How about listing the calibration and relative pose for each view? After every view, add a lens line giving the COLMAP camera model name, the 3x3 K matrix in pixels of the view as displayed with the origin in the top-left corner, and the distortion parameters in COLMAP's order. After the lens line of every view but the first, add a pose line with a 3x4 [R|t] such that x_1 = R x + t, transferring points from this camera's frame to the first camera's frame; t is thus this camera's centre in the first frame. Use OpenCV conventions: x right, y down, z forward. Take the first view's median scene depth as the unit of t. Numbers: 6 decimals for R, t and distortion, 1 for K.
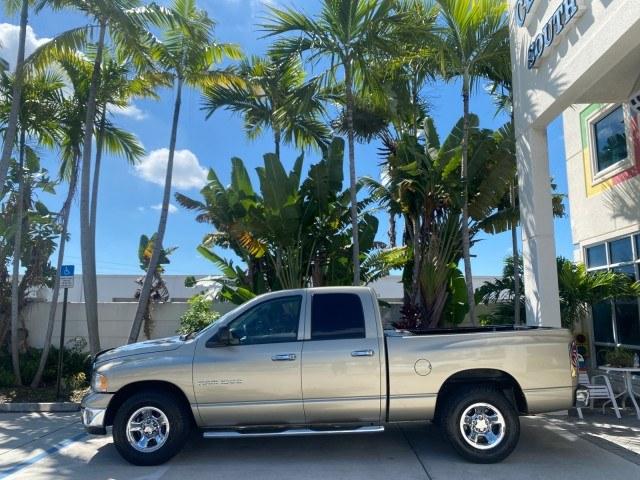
lens RADIAL K [[492.8, 0, 322.1], [0, 492.8, 236.4], [0, 0, 1]] dist [0.019617, -0.021392]
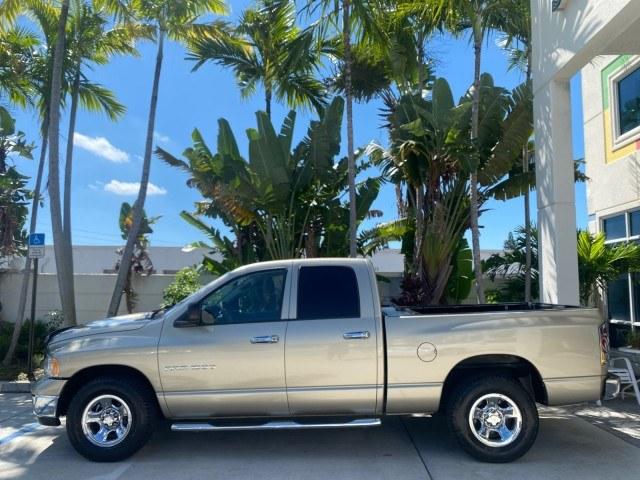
lens RADIAL K [[492.8, 0, 320.6], [0, 492.8, 241.8], [0, 0, 1]] dist [0.019617, -0.021392]
pose [[0.999976, 0.006400, -0.002587, 0.011045], [-0.006221, 0.997911, 0.064300, 0.010856], [0.002994, -0.064283, 0.997927, 0.083108]]
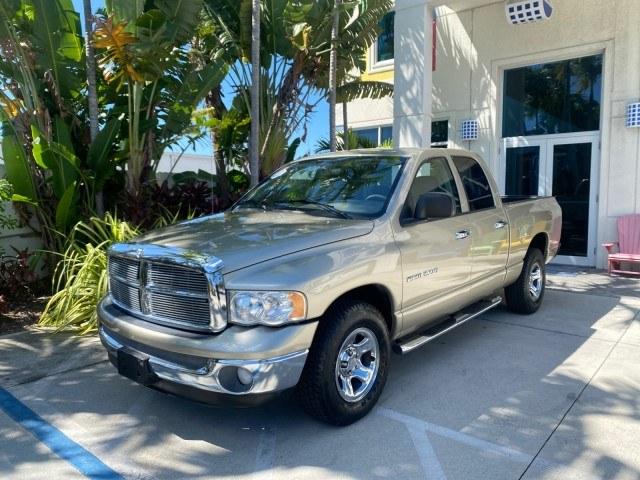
lens RADIAL K [[492.8, 0, 320.9], [0, 492.8, 241.4], [0, 0, 1]] dist [0.019617, -0.021392]
pose [[0.628667, -0.072676, 0.774271, -0.433010], [-0.119882, 0.974666, 0.188825, 0.072638], [-0.768379, -0.211529, 0.604028, 0.369222]]
